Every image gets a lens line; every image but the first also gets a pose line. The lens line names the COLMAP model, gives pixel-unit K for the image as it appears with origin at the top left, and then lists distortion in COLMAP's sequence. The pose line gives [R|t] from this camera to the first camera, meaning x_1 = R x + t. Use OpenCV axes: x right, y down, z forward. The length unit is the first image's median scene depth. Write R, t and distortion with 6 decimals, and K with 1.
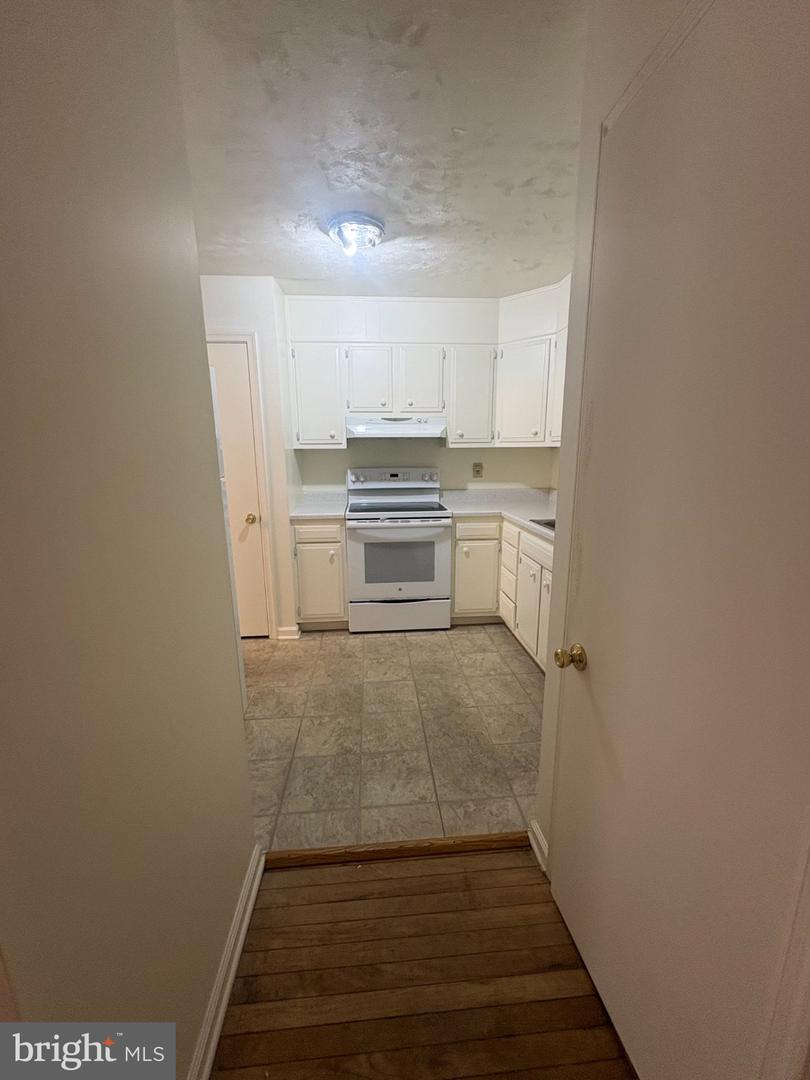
lens RADIAL K [[429.9, 0, 405.0], [0, 429.9, 540.0], [0, 0, 1]] dist [-0.000483, 0.000260]
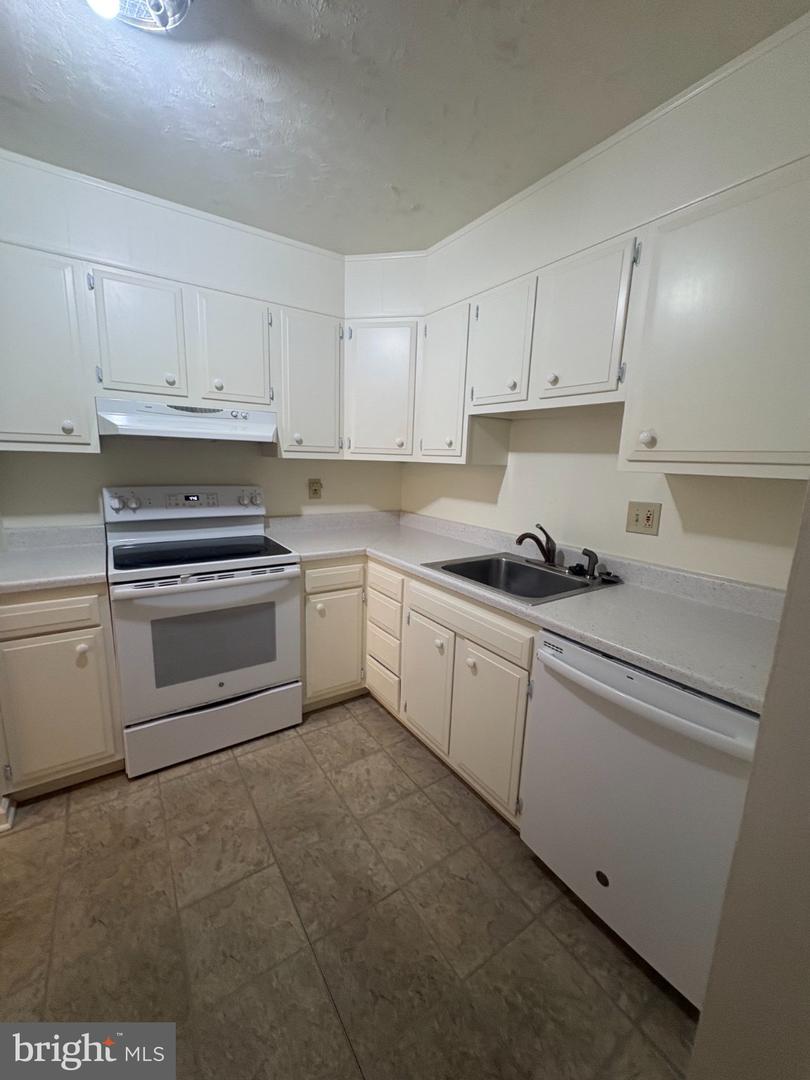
lens RADIAL K [[429.9, 0, 405.0], [0, 429.9, 540.0], [0, 0, 1]] dist [-0.000483, 0.000260]
pose [[0.873226, -0.056182, 0.484066, -0.070447], [0.063190, 0.998000, 0.001840, -0.079704], [-0.483201, 0.028982, 0.875030, 0.337483]]
